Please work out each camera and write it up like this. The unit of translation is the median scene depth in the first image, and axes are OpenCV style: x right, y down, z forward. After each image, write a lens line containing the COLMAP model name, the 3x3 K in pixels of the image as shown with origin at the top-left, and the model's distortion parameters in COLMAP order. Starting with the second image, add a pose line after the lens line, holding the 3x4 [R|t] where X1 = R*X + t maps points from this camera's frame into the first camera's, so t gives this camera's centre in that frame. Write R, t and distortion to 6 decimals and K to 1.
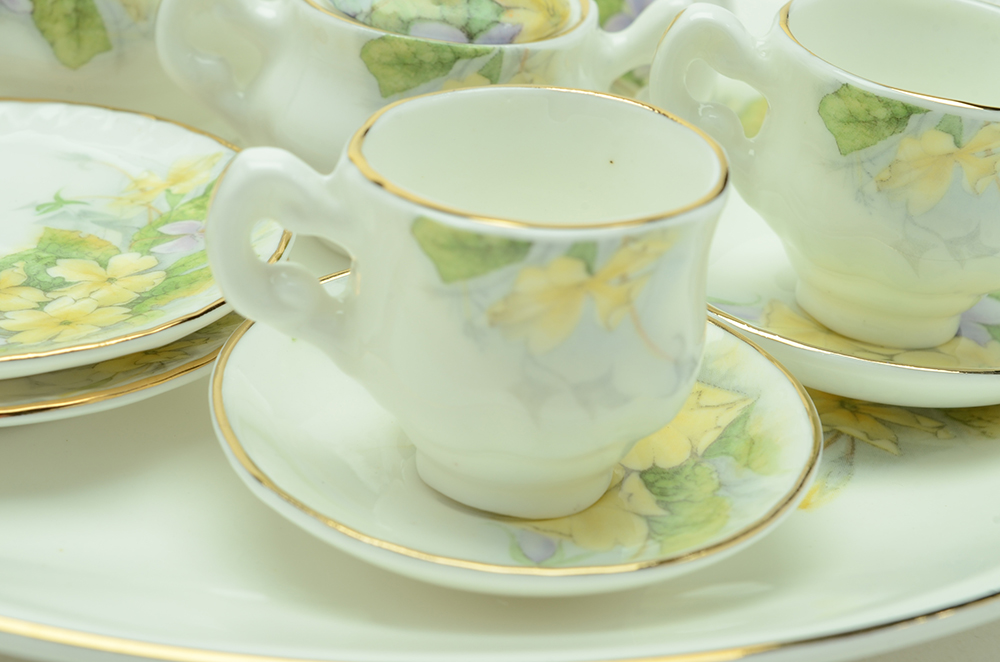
lens RADIAL K [[2235.5, 0, 500.0], [0, 2235.5, 331.0], [0, 0, 1]] dist [0.046033, 0.179583]
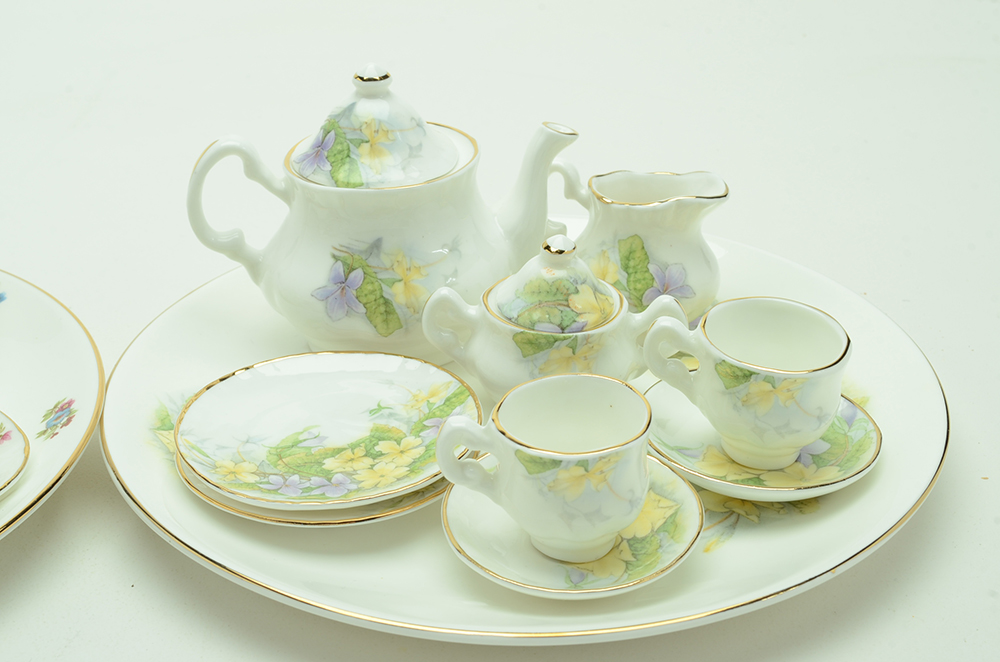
lens RADIAL K [[1857.4, 0, 500.0], [0, 1857.4, 331.0], [0, 0, 1]] dist [0.045562, 0.037349]
pose [[0.989095, -0.022158, -0.145602, 0.204984], [0.027677, 0.998969, 0.035987, -0.212640], [0.144654, -0.039625, 0.988689, -0.858350]]
